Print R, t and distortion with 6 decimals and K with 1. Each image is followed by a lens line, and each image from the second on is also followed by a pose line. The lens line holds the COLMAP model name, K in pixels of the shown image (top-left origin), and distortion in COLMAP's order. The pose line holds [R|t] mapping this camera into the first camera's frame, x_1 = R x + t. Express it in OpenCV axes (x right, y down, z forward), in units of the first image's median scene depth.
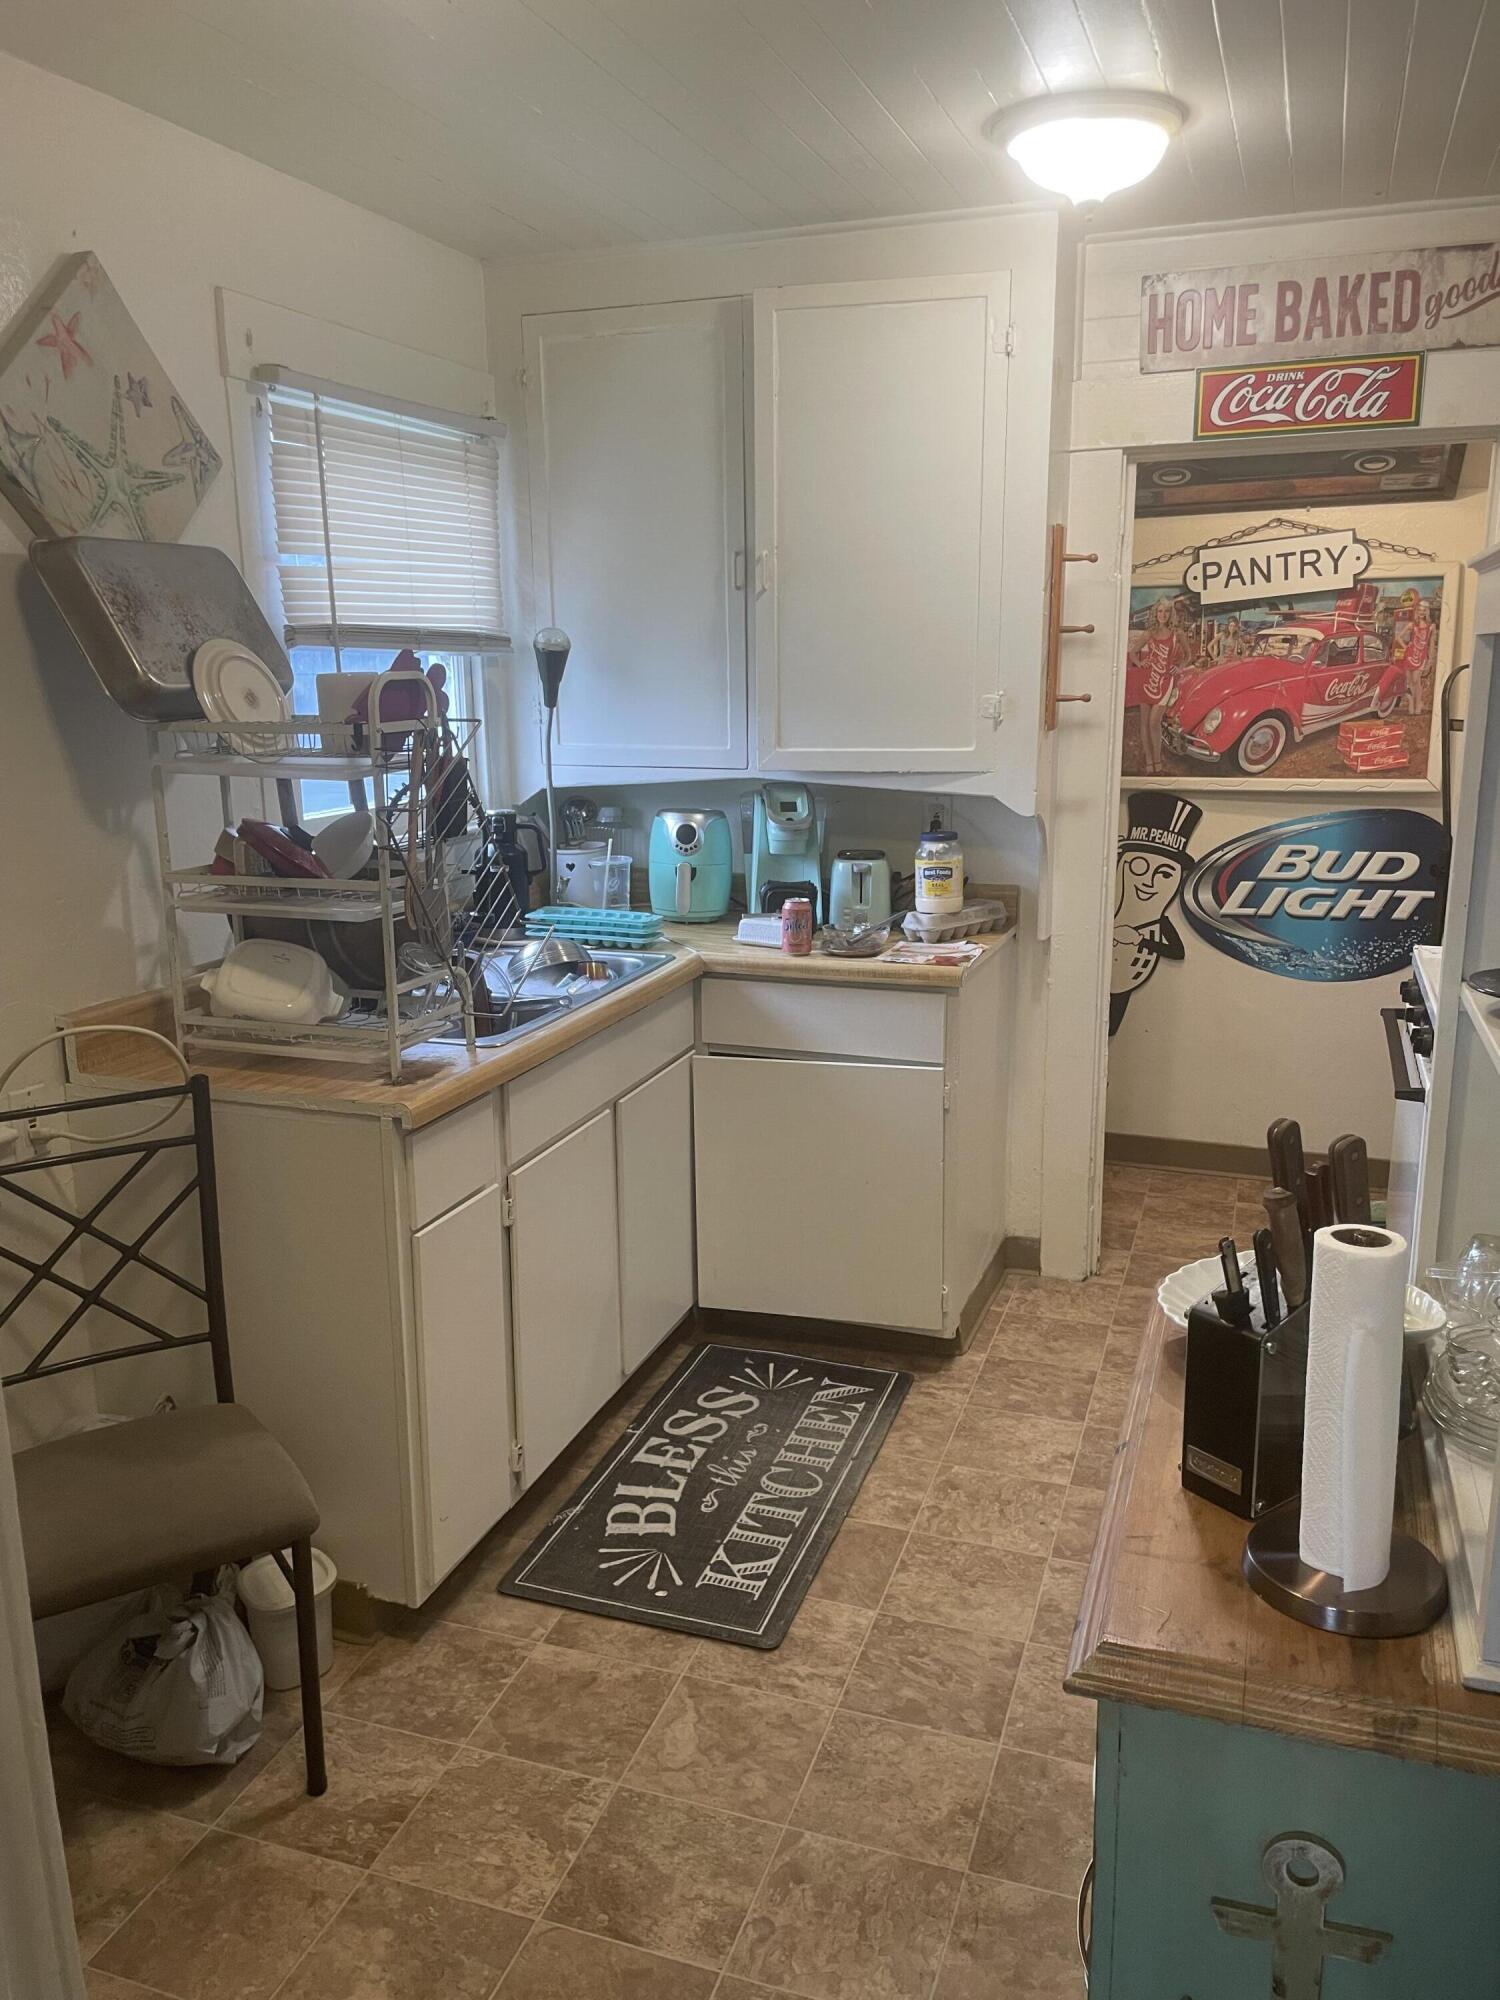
lens RADIAL K [[1528.8, 0, 742.9], [0, 1528.8, 994.7], [0, 0, 1]] dist [0.098801, -0.132170]
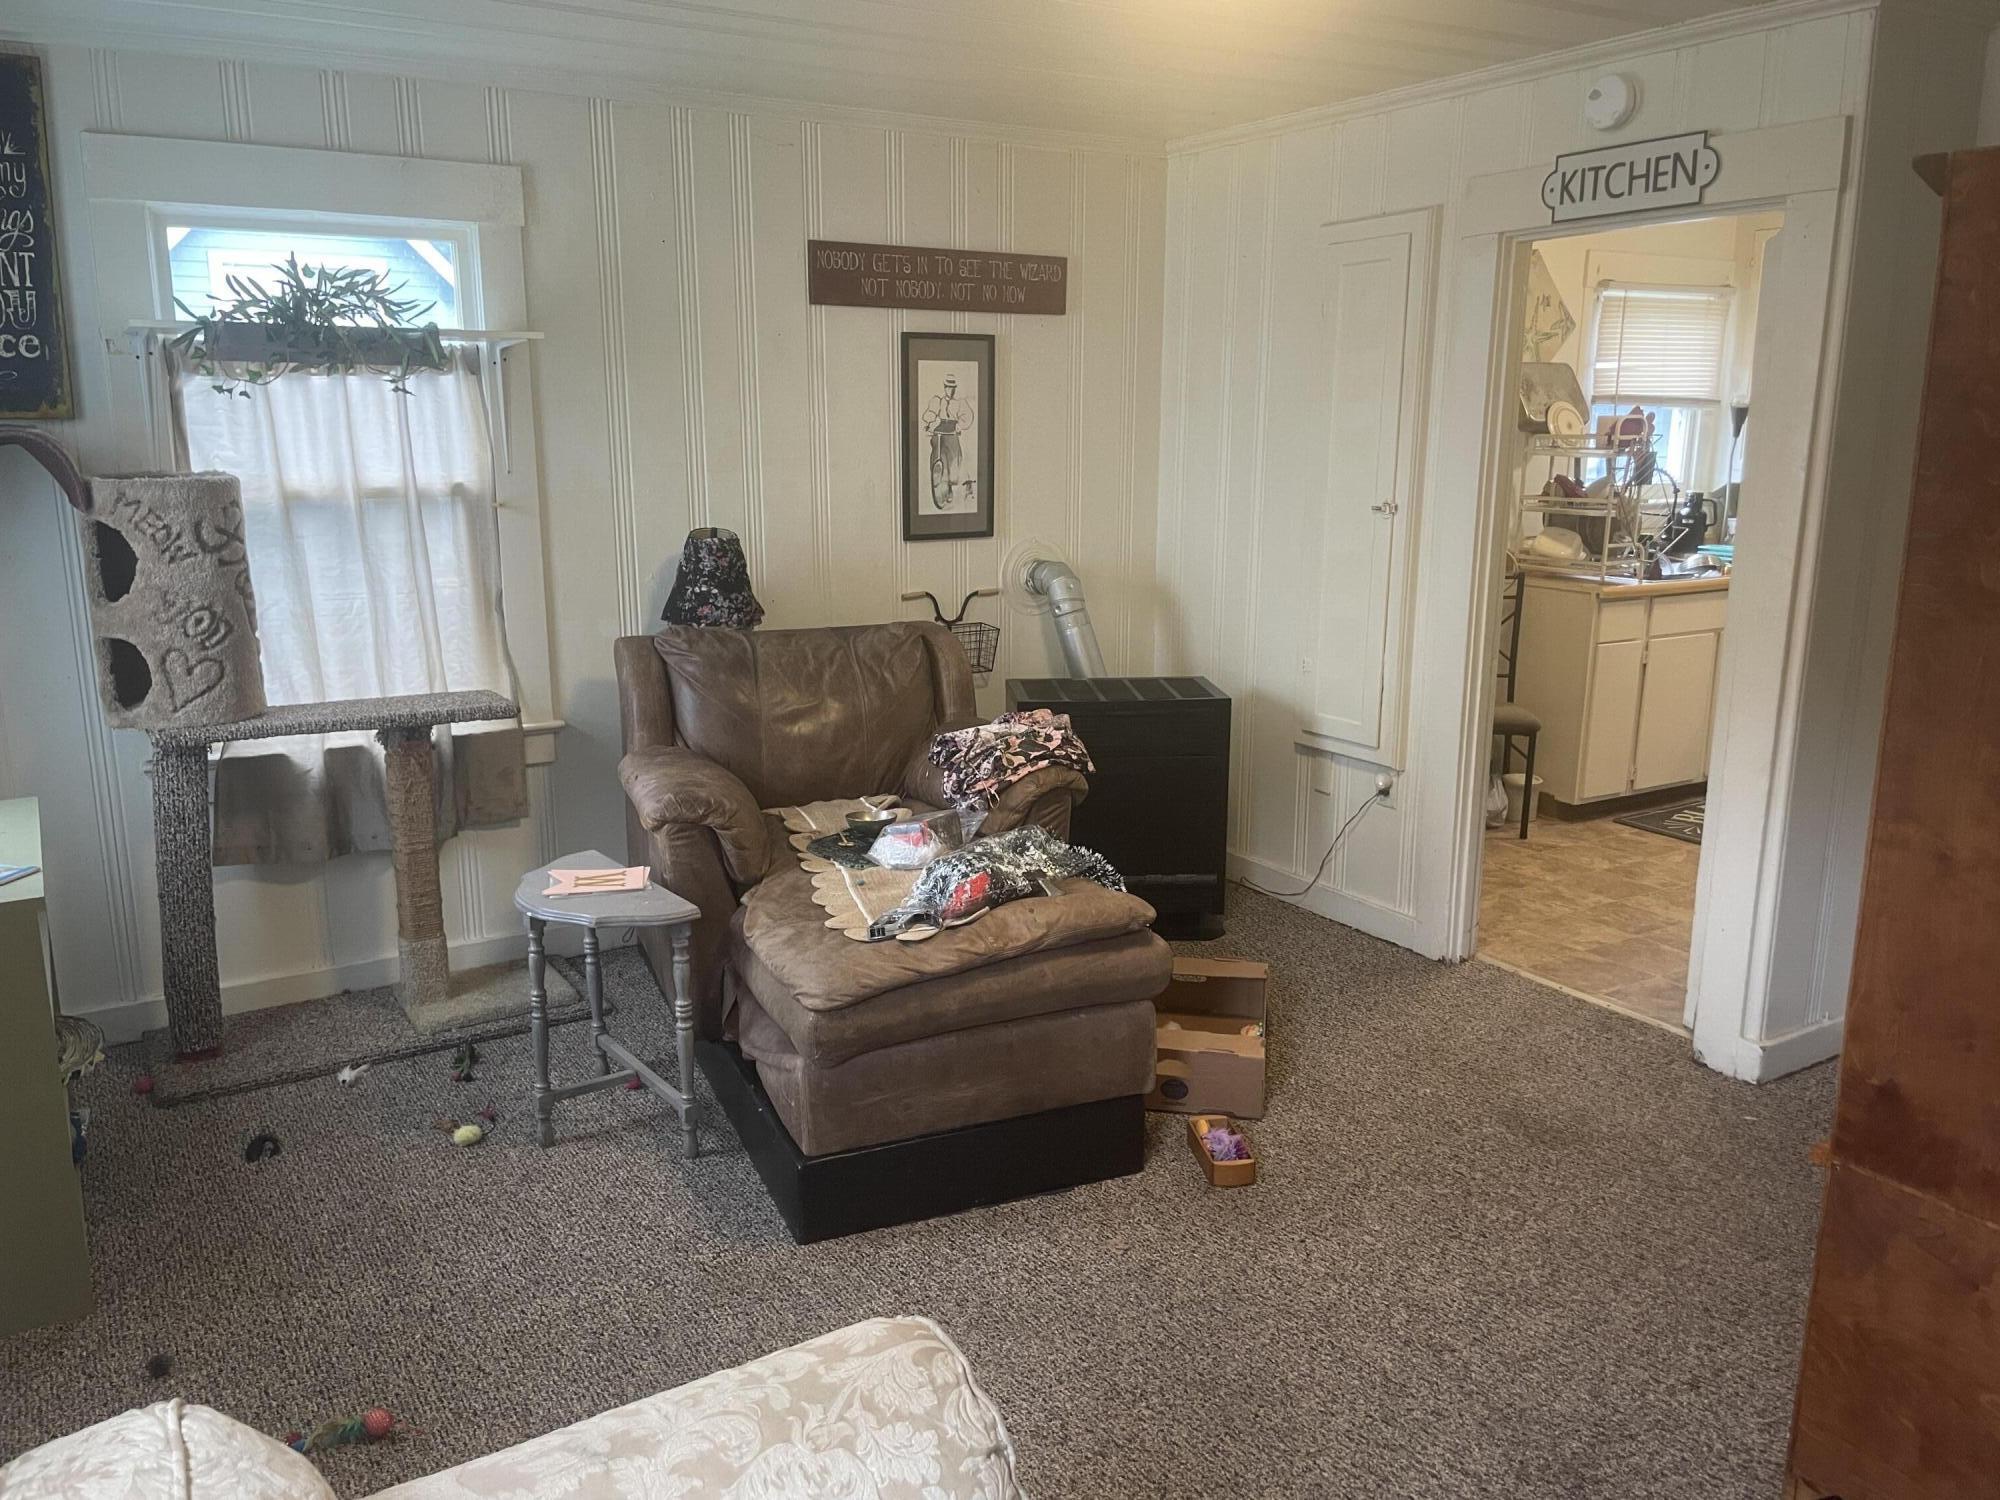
lens RADIAL K [[1528.8, 0, 1000.0], [0, 1528.8, 750.0], [0, 0, 1]] dist [0.098801, -0.132170]
pose [[0.788771, 0.149517, -0.596225, 0.505560], [-0.151181, 0.987359, 0.047599, 0.331842], [0.595805, 0.052594, 0.801405, -1.463159]]
